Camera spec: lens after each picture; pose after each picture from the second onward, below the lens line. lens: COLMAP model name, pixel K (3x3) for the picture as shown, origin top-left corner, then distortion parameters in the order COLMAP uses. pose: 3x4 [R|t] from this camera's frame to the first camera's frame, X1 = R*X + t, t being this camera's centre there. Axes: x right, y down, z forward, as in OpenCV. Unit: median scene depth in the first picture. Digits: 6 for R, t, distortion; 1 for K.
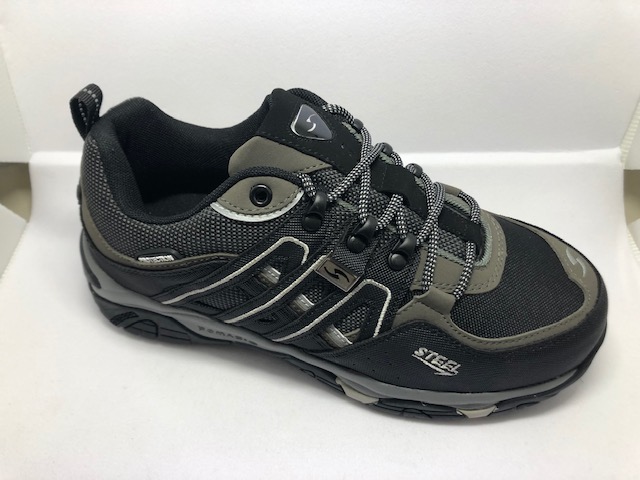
lens RADIAL K [[524.8, 0, 317.0], [0, 524.8, 245.1], [0, 0, 1]] dist [0.001709, -0.006666]
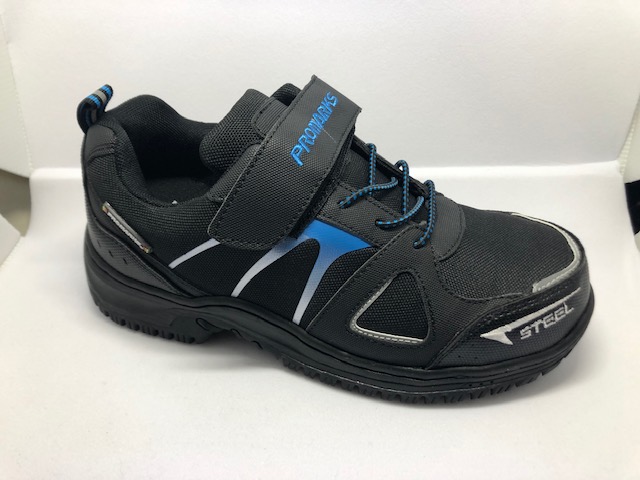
lens RADIAL K [[524.8, 0, 317.0], [0, 524.8, 245.1], [0, 0, 1]] dist [0.001709, -0.006666]
pose [[0.999825, -0.003478, -0.018389, 0.027136], [0.000392, 0.986257, -0.165219, 0.157041], [0.018711, 0.165183, 0.986085, 0.035854]]
